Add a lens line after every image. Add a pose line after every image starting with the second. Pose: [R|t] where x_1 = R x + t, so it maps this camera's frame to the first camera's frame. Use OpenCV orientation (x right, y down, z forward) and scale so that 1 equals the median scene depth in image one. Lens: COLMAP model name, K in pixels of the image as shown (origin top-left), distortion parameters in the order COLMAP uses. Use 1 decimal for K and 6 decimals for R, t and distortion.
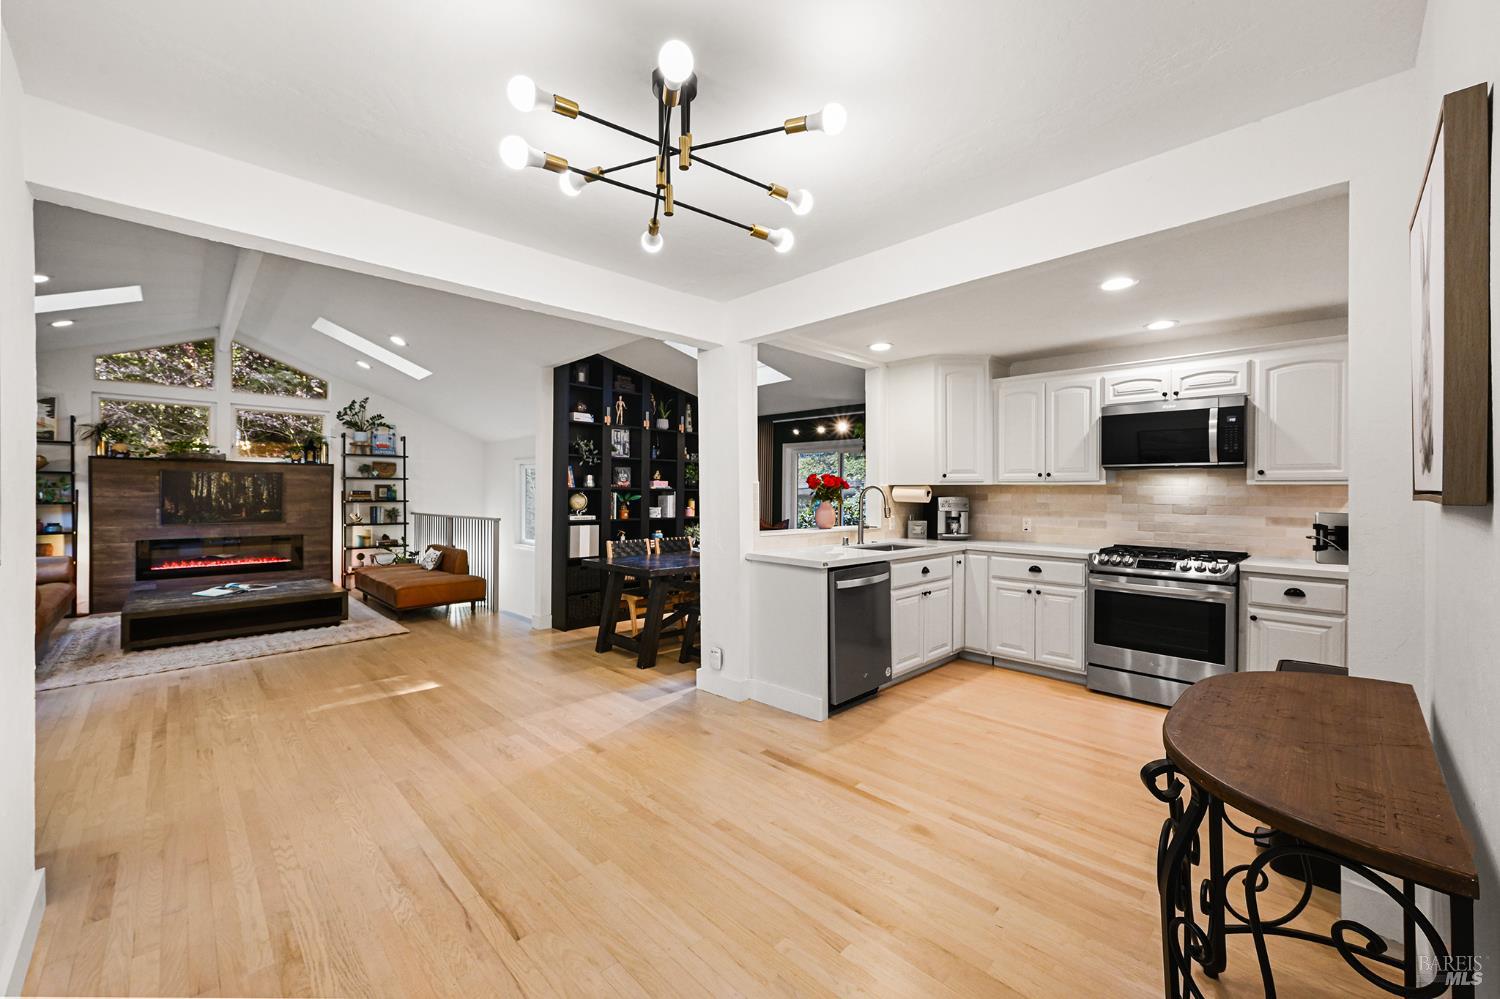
lens RADIAL K [[590.7, 0, 752.1], [0, 590.7, 492.9], [0, 0, 1]] dist [0.000854, 0.000001]
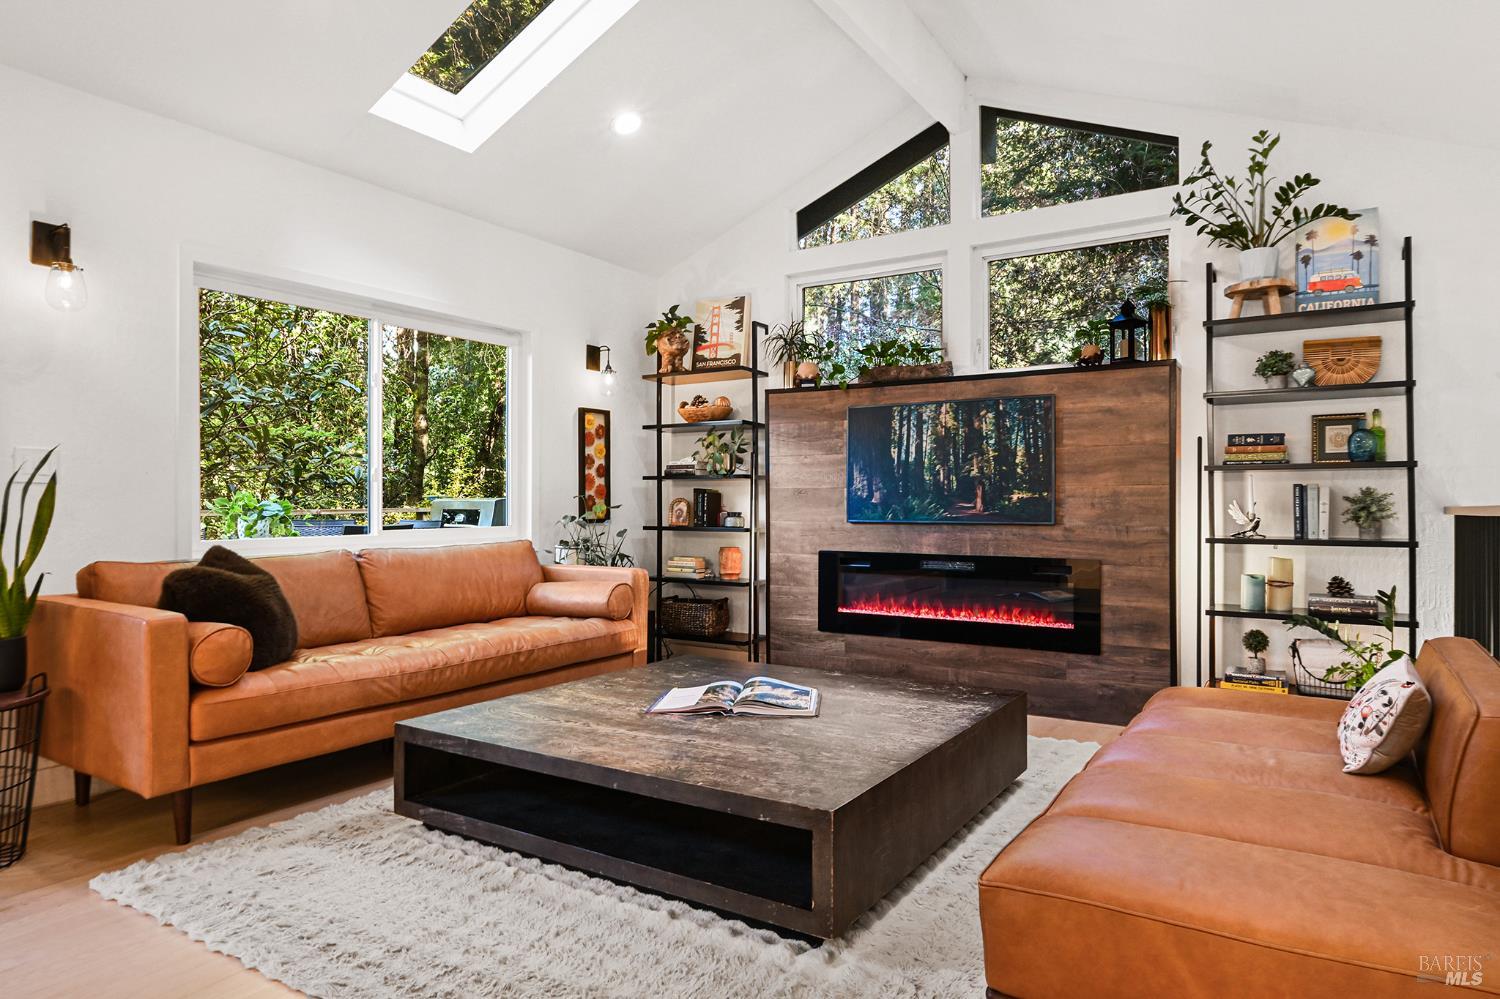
lens RADIAL K [[895.5, 0, 750.7], [0, 895.5, 498.5], [0, 0, 1]] dist [-0.003144, -0.000610]
pose [[0.216651, -0.006448, -0.976228, -0.252230], [0.003999, 0.999976, -0.005717, 0.032604], [0.976241, -0.002665, 0.216671, 0.631101]]
